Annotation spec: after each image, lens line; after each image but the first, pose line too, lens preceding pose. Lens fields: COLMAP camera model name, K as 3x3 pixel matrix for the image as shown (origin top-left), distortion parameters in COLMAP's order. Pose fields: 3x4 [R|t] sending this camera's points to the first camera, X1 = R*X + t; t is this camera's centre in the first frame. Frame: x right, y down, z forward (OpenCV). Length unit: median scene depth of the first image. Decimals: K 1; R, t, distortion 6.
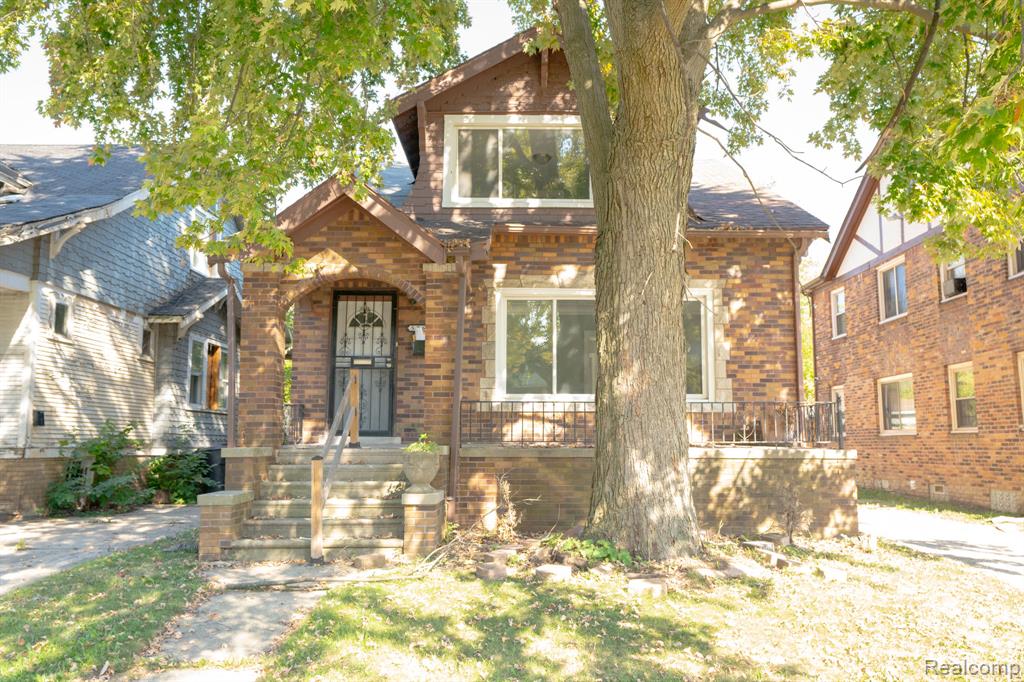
lens RADIAL K [[781.2, 0, 512.0], [0, 781.2, 341.0], [0, 0, 1]] dist [0.005562, 0.002697]
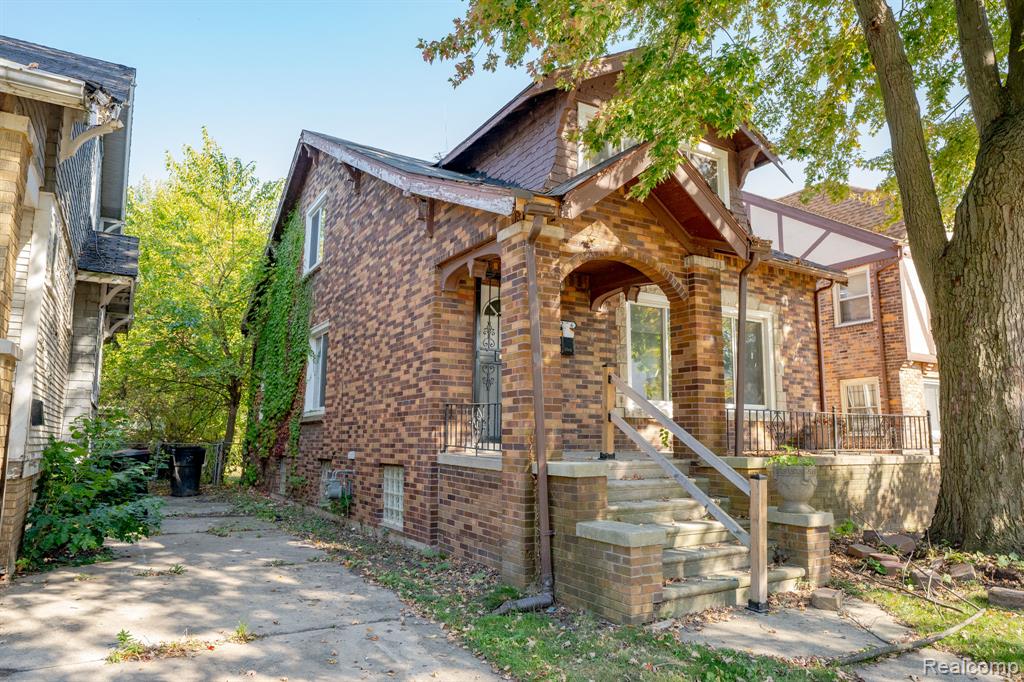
lens RADIAL K [[653.2, 0, 512.0], [0, 653.2, 341.0], [0, 0, 1]] dist [-0.013321, -0.002004]
pose [[0.855919, 0.078095, 0.511179, -0.563073], [-0.068493, 0.996942, -0.037623, 0.036306], [-0.512553, -0.002810, 0.858651, 0.380931]]
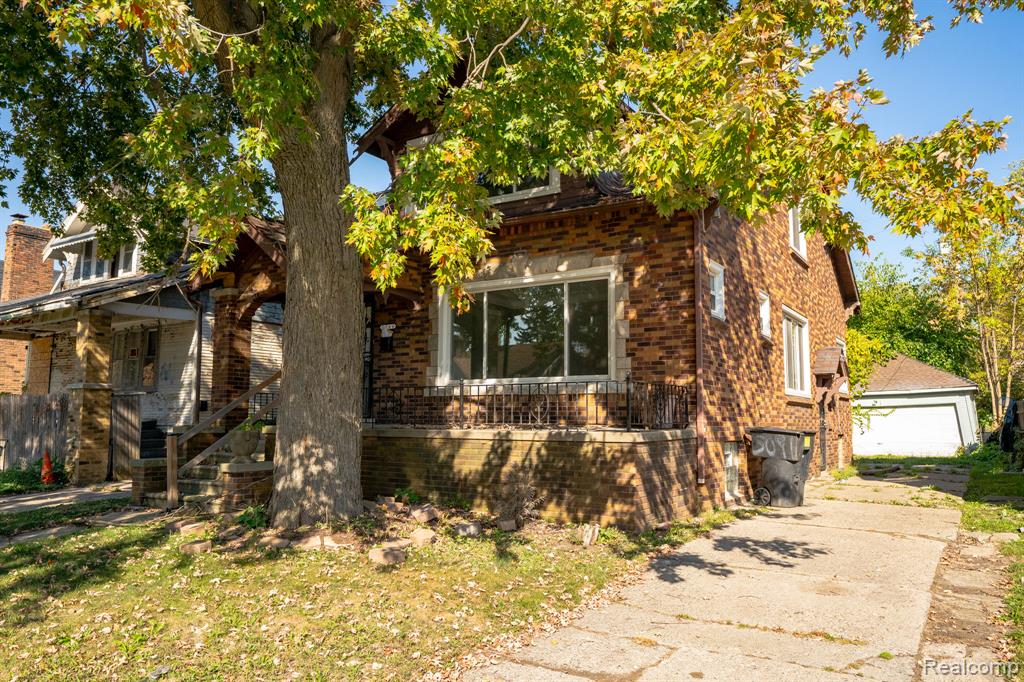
lens RADIAL K [[715.6, 0, 512.0], [0, 715.6, 341.0], [0, 0, 1]] dist [0.007682, 0.003770]
pose [[0.842784, -0.058211, -0.535096, 0.626672], [0.063652, 0.997938, -0.008309, 0.026198], [0.534476, -0.027057, 0.844751, 0.186281]]
